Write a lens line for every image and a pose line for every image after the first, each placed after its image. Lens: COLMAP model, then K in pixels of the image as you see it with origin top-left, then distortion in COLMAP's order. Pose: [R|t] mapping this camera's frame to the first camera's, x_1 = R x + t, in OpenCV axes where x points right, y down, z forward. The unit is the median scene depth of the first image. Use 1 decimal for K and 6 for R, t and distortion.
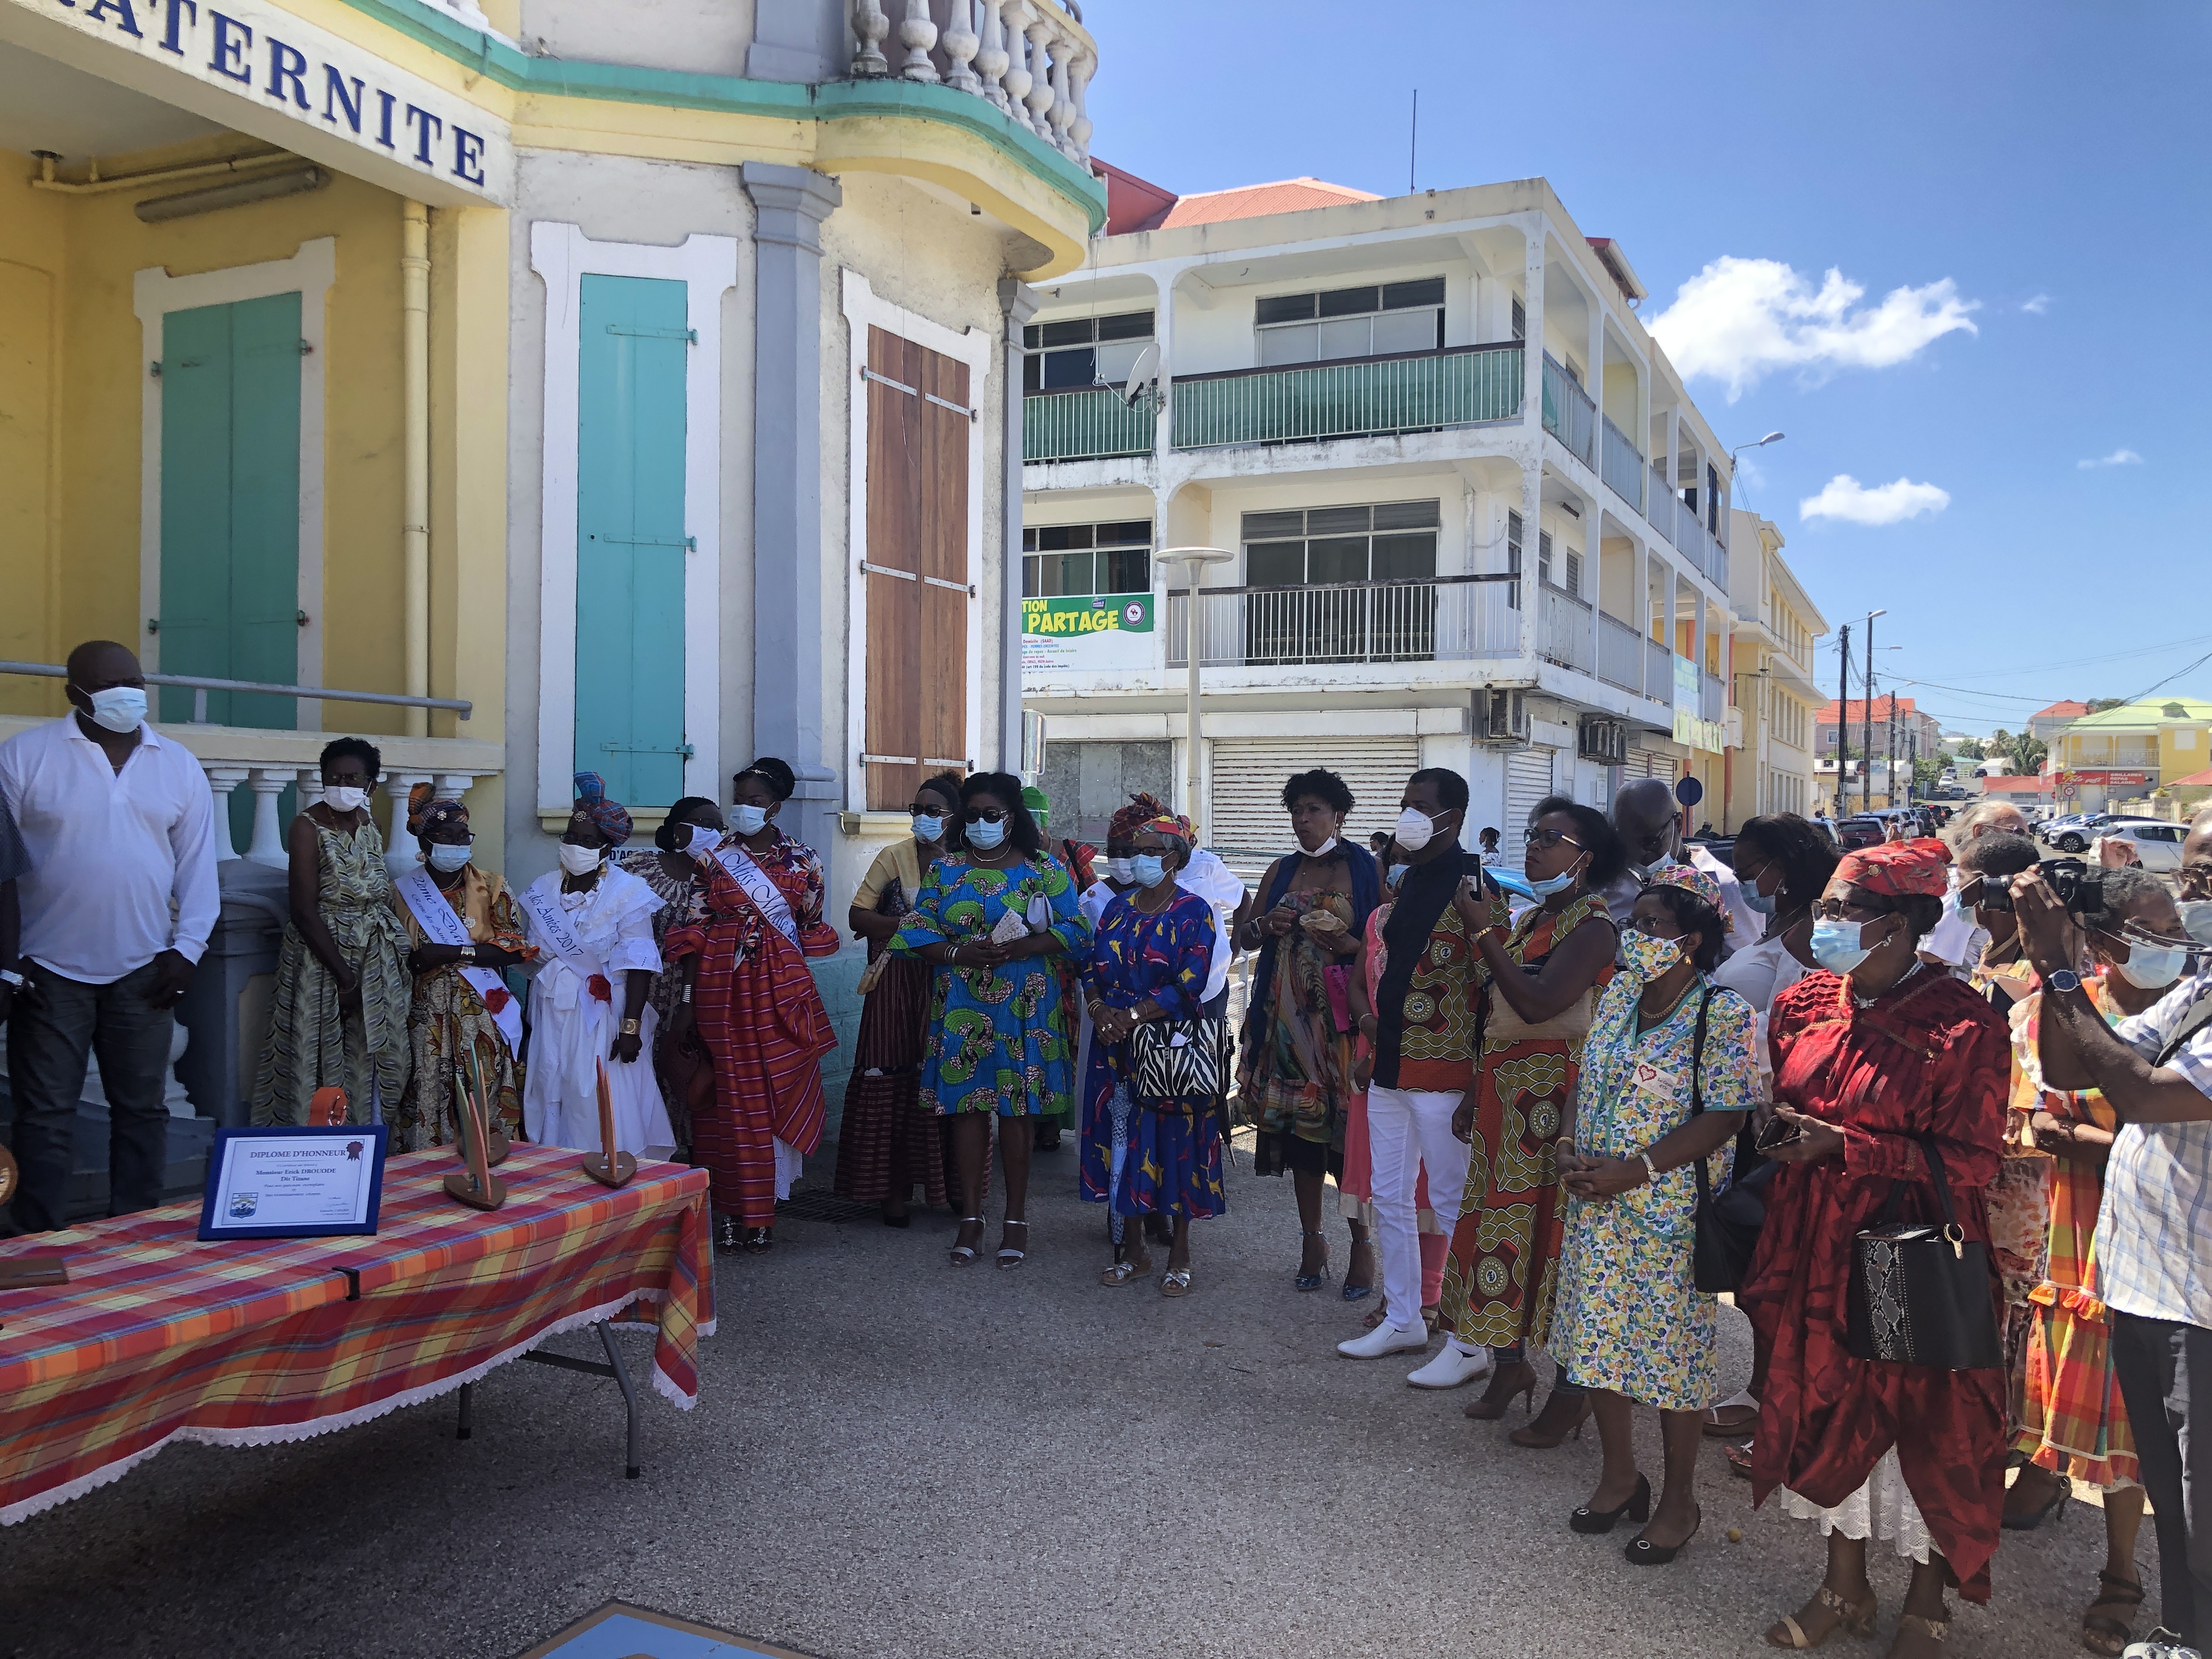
lens RADIAL K [[1815.7, 0, 1124.3], [0, 1815.7, 818.2], [0, 0, 1]] dist [0.016027, -0.019086]
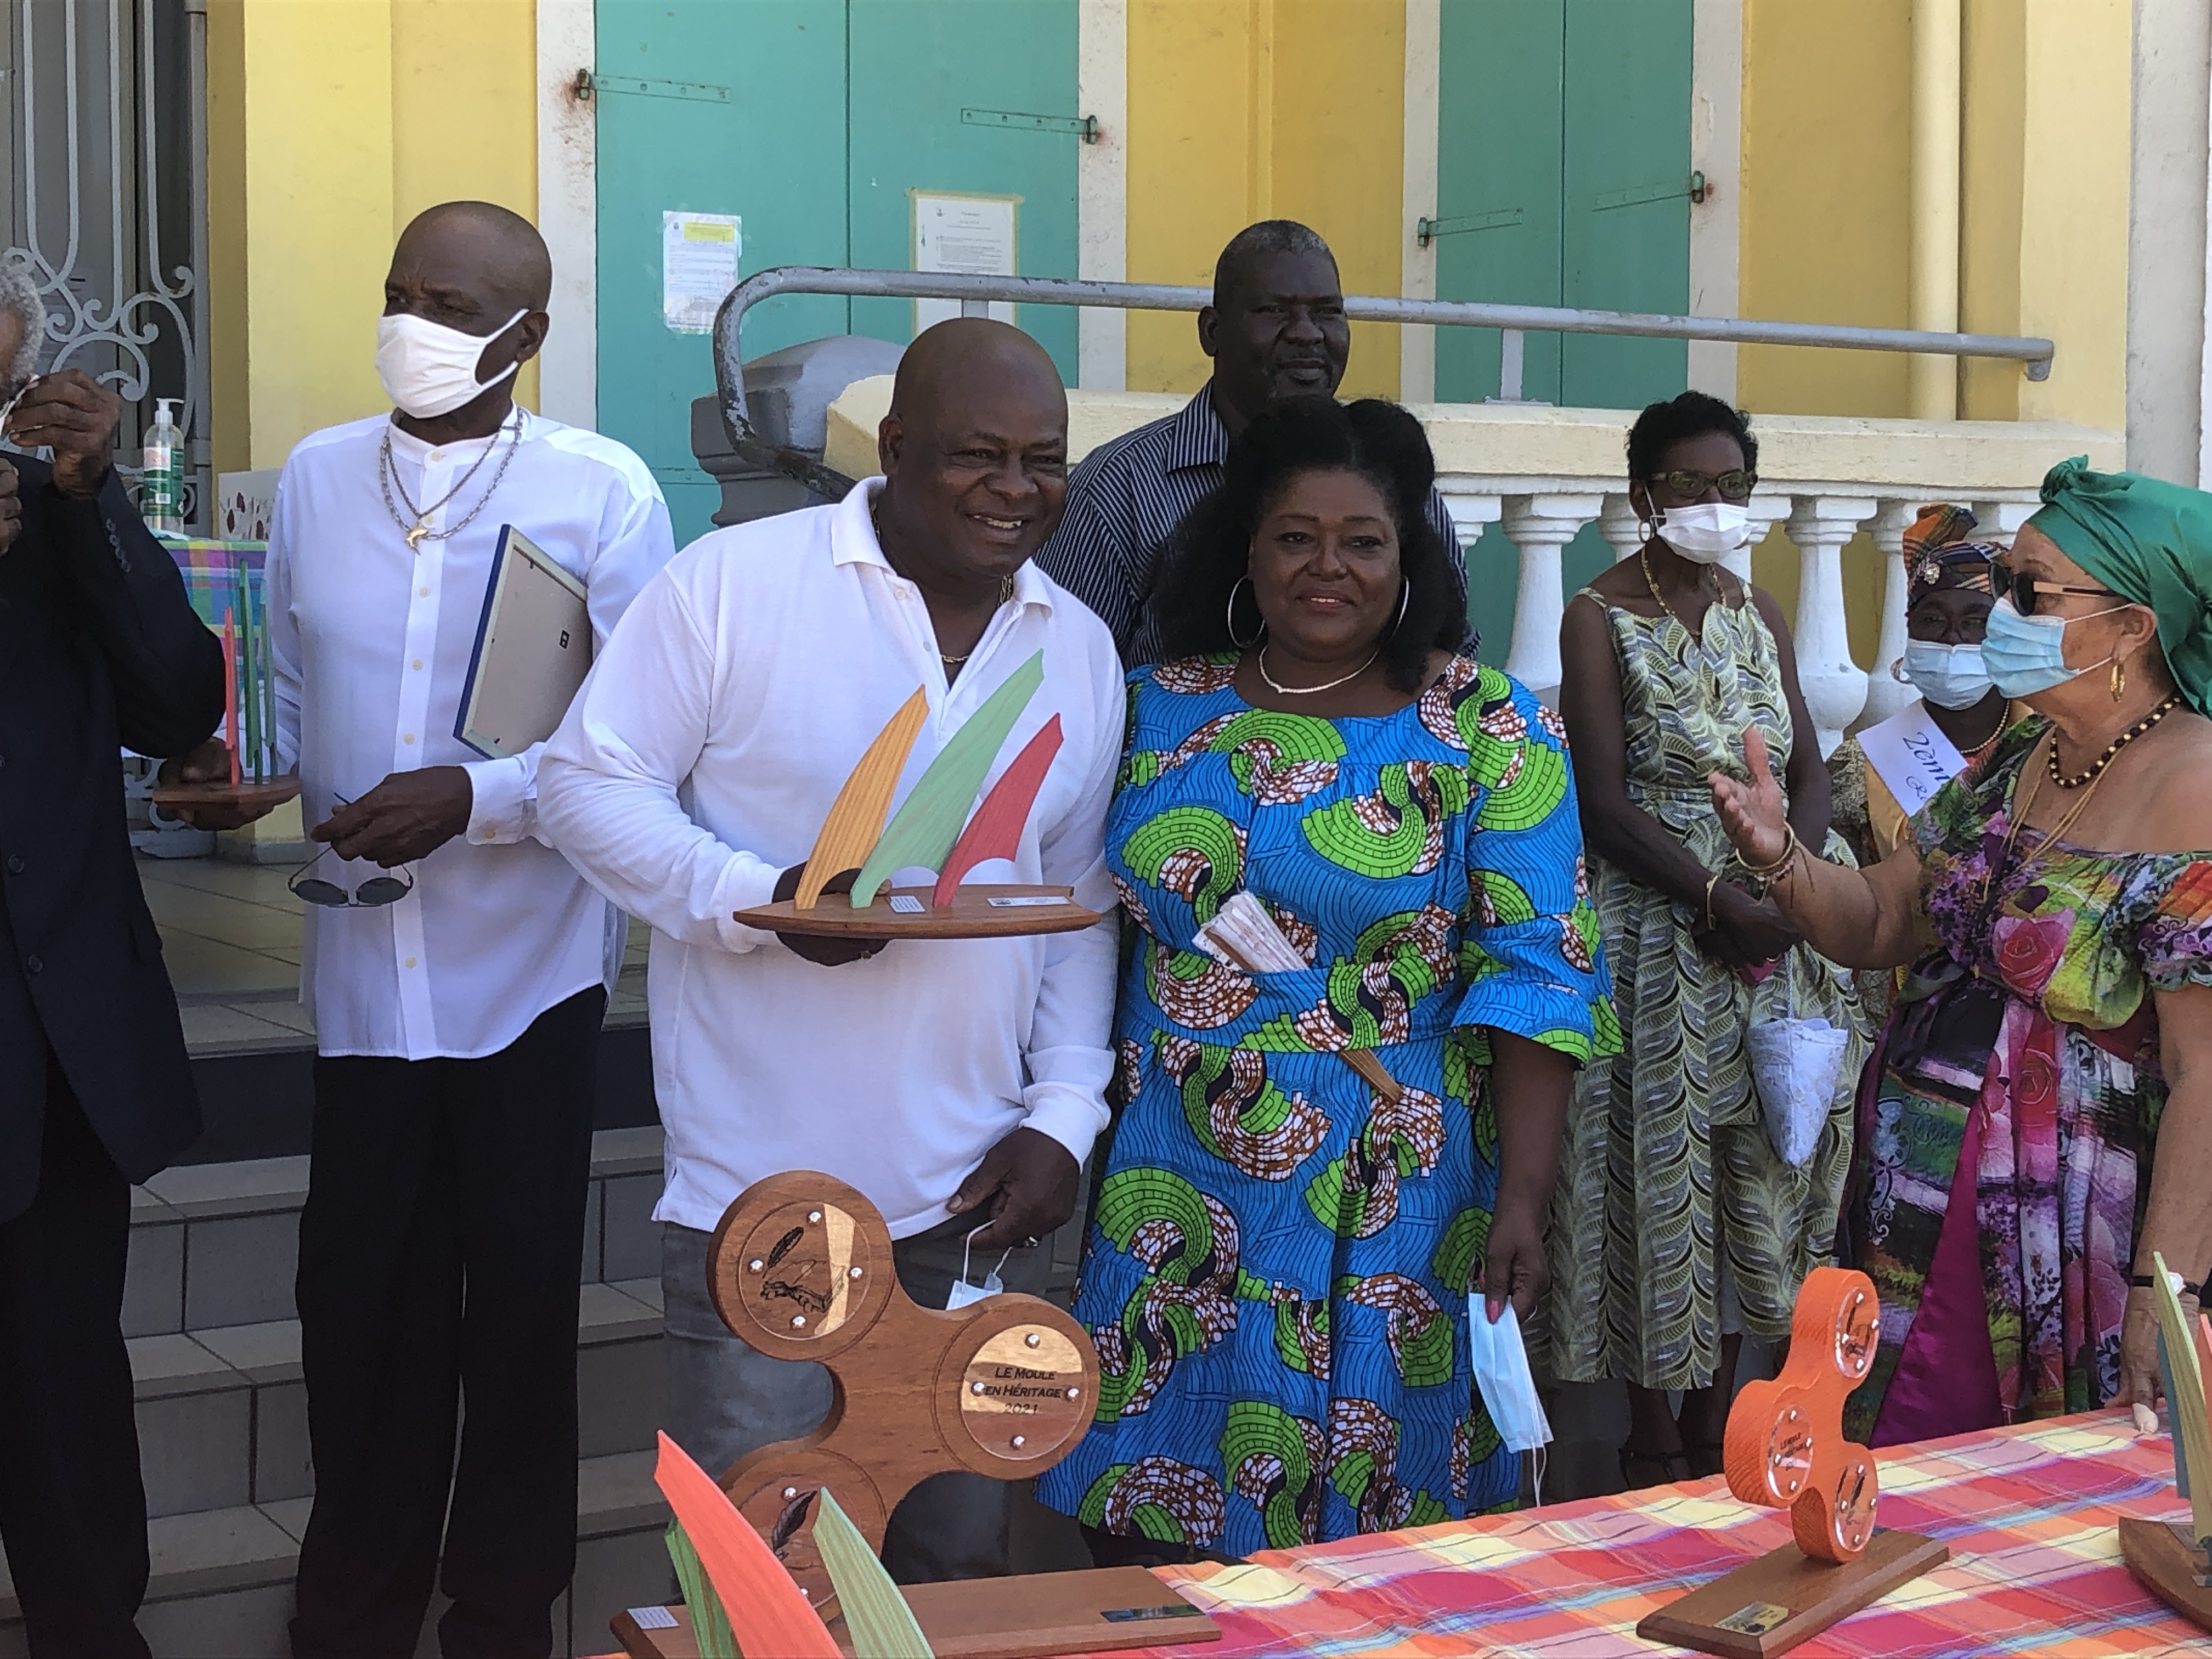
lens RADIAL K [[3396.6, 0, 1062.3], [0, 3396.6, 769.7], [0, 0, 1]] dist [0.283851, -1.164222]
pose [[0.827947, 0.020191, -0.560443, -0.072699], [0.004822, 0.999058, 0.043117, 0.004521], [0.560786, -0.038401, 0.827070, 0.135911]]
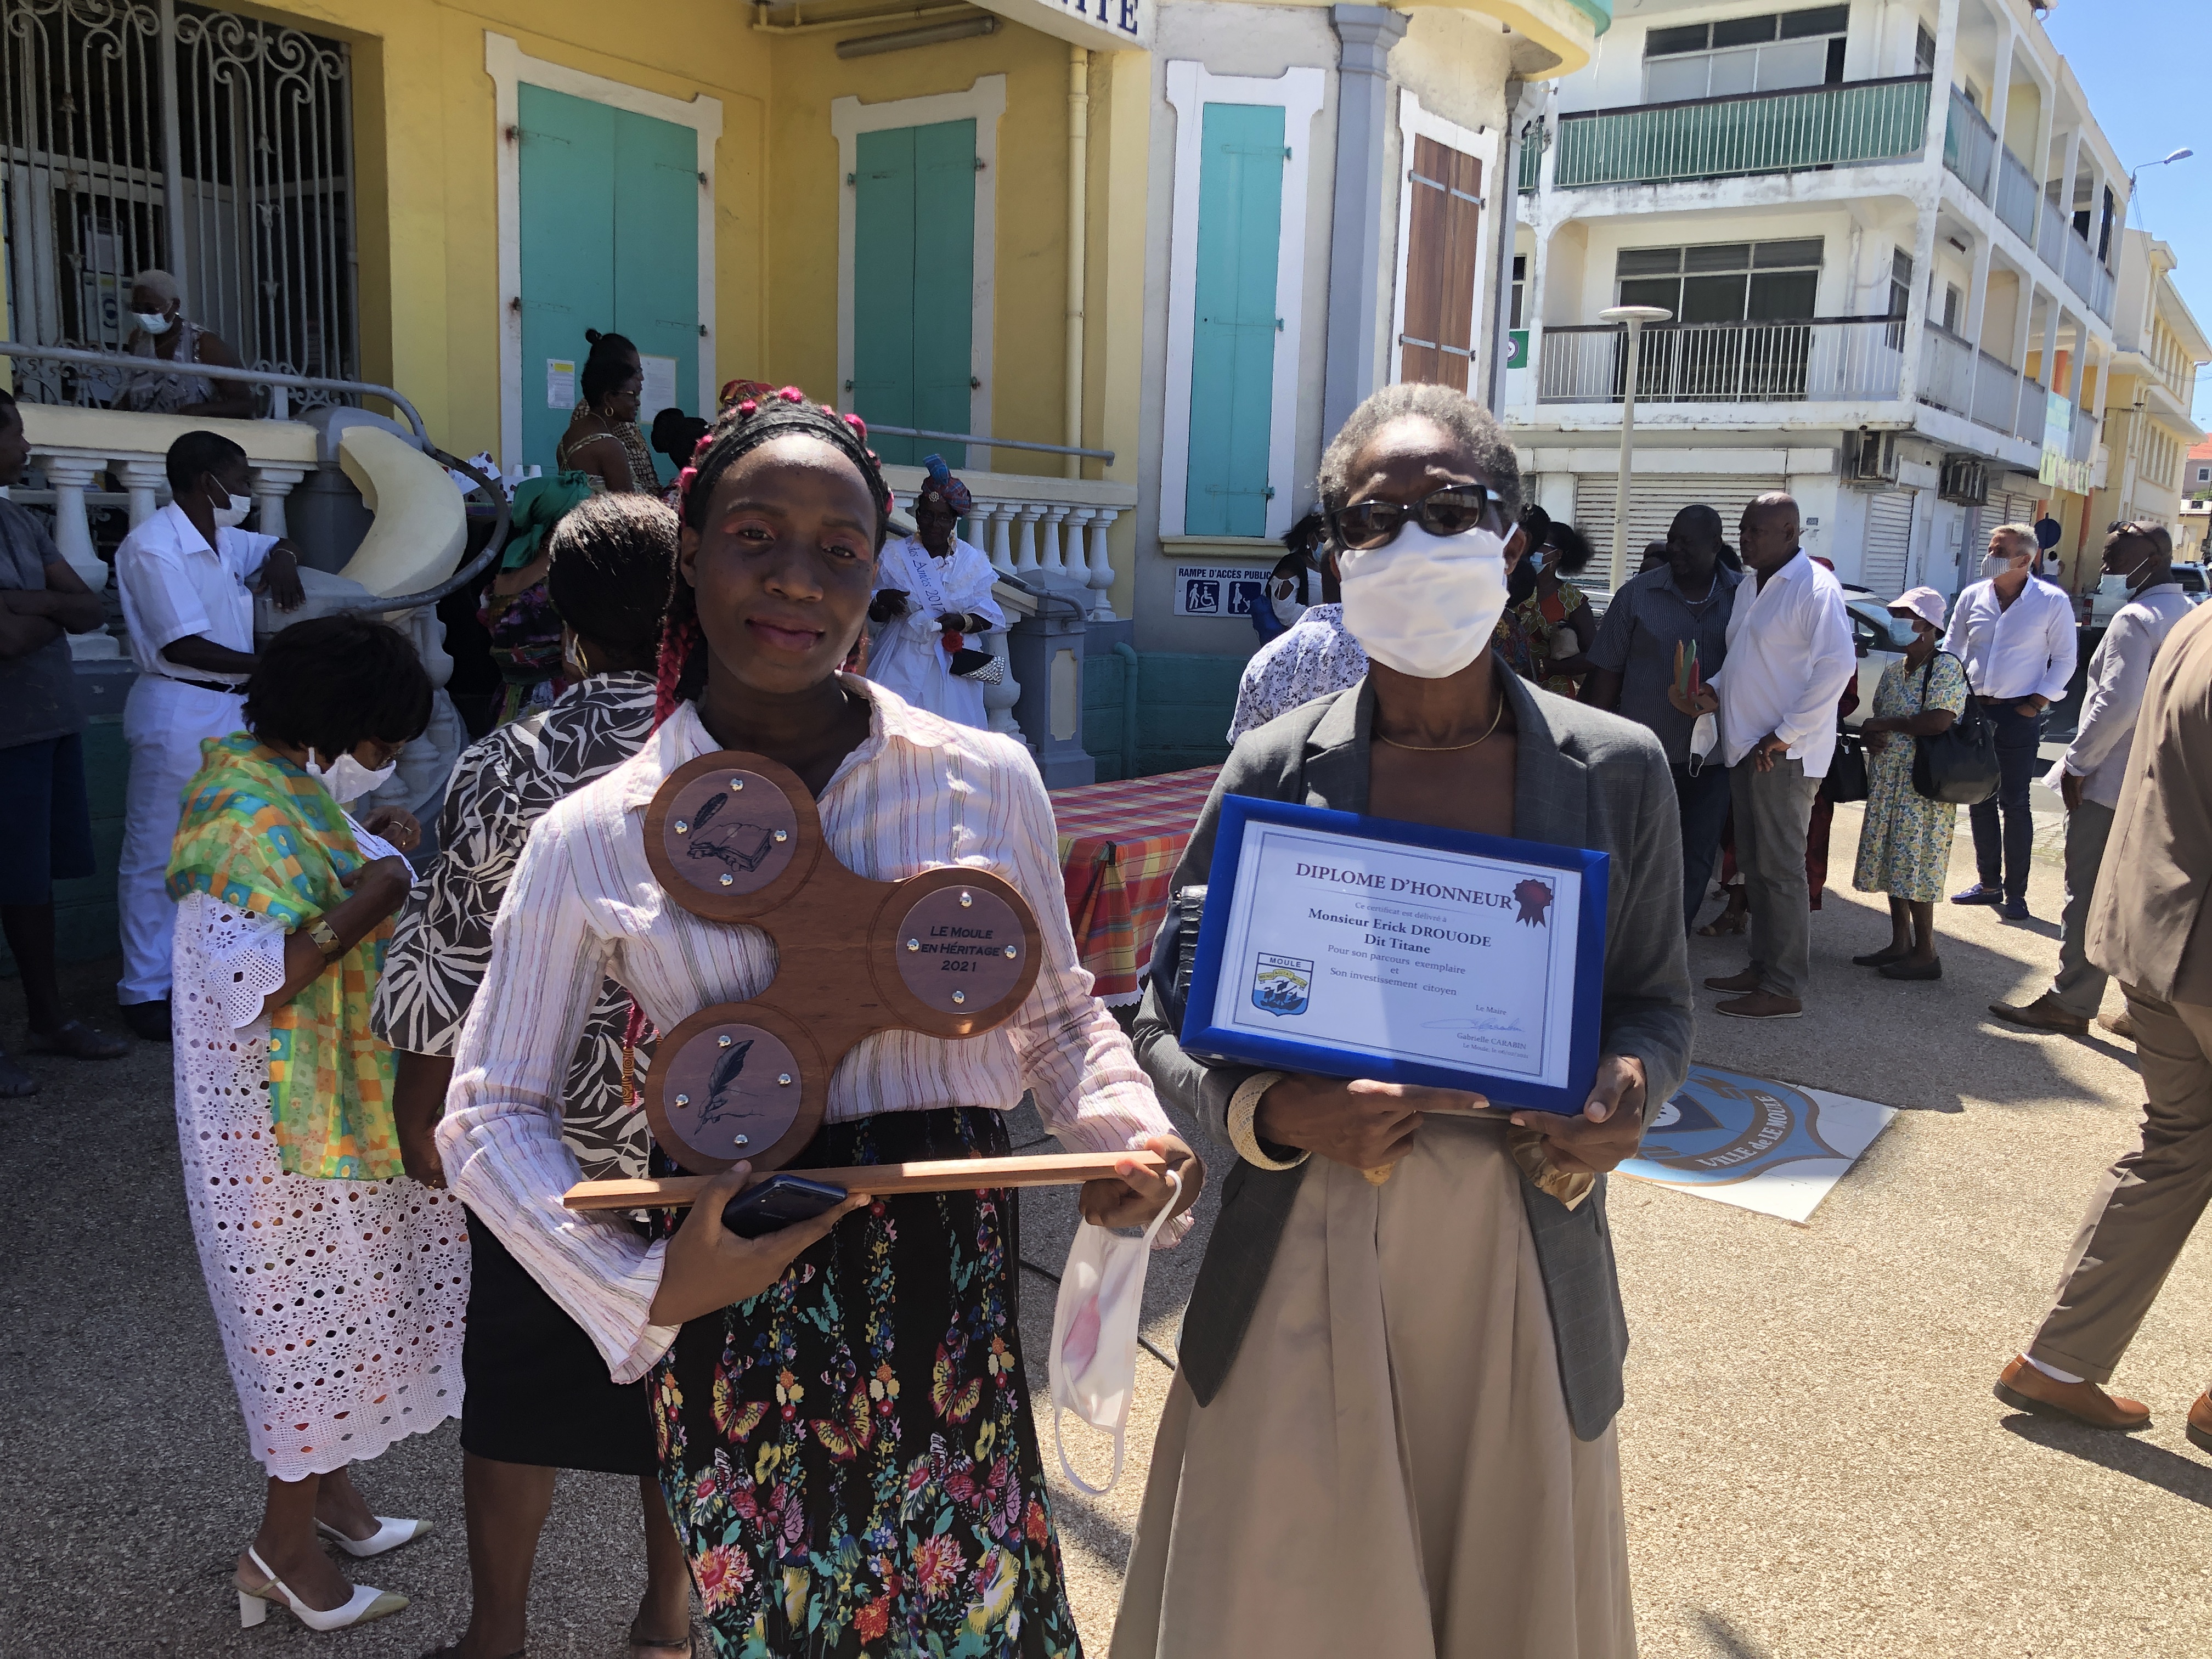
lens RADIAL K [[1819.5, 0, 1104.6], [0, 1819.5, 811.7], [0, 0, 1]] dist [-0.000941, 0.011131]
pose [[0.986431, 0.046238, -0.157531, -0.134979], [-0.022758, 0.988769, 0.147708, -0.000705], [0.162592, -0.142119, 0.976405, -0.278951]]
